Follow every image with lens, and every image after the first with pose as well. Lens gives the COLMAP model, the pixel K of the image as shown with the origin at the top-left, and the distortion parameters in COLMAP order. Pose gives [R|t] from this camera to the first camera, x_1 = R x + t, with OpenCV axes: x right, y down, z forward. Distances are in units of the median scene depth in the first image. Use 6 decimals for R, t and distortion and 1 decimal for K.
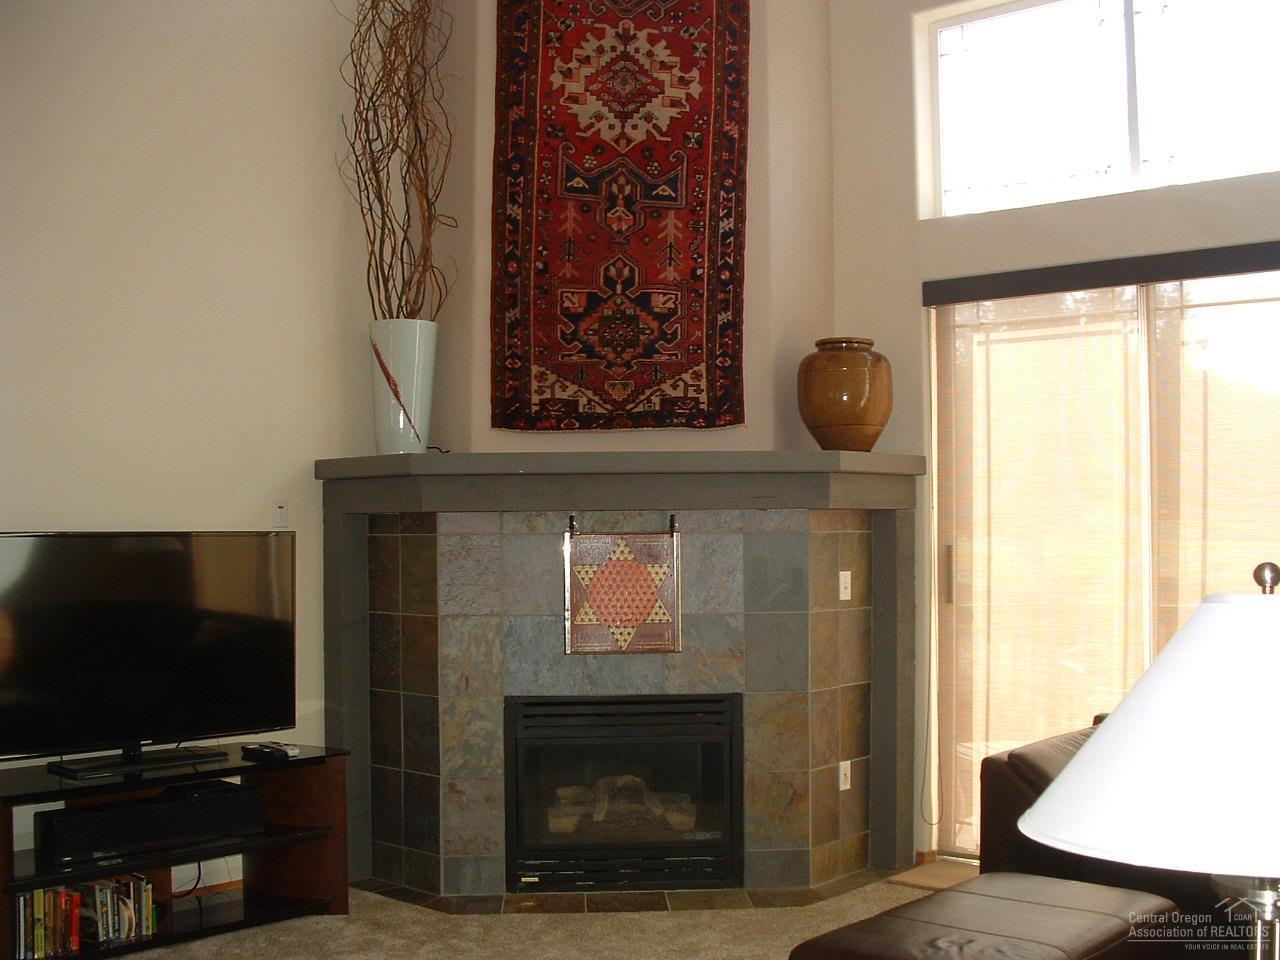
lens RADIAL K [[1528.7, 0, 640.0], [0, 1528.7, 480.0], [0, 0, 1]] dist [-0.222960, 0.304346]
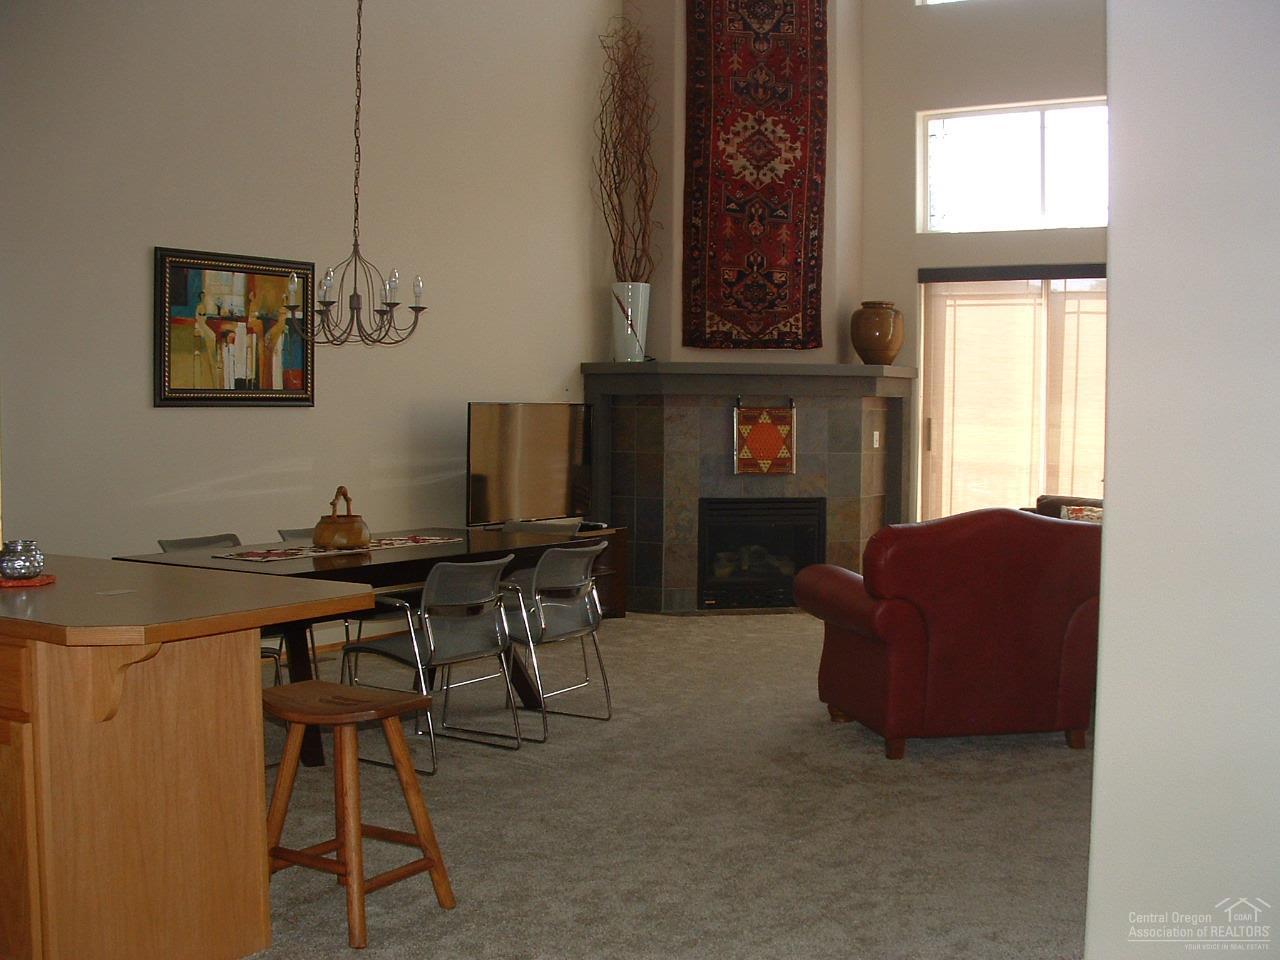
lens RADIAL K [[1544.5, 0, 640.0], [0, 1544.5, 480.0], [0, 0, 1]] dist [-0.208726, 0.296686]
pose [[0.986232, 0.007238, 0.165210, -0.433482], [-0.019416, 0.997200, 0.072218, -0.008327], [-0.164224, -0.074431, 0.983611, -0.732221]]
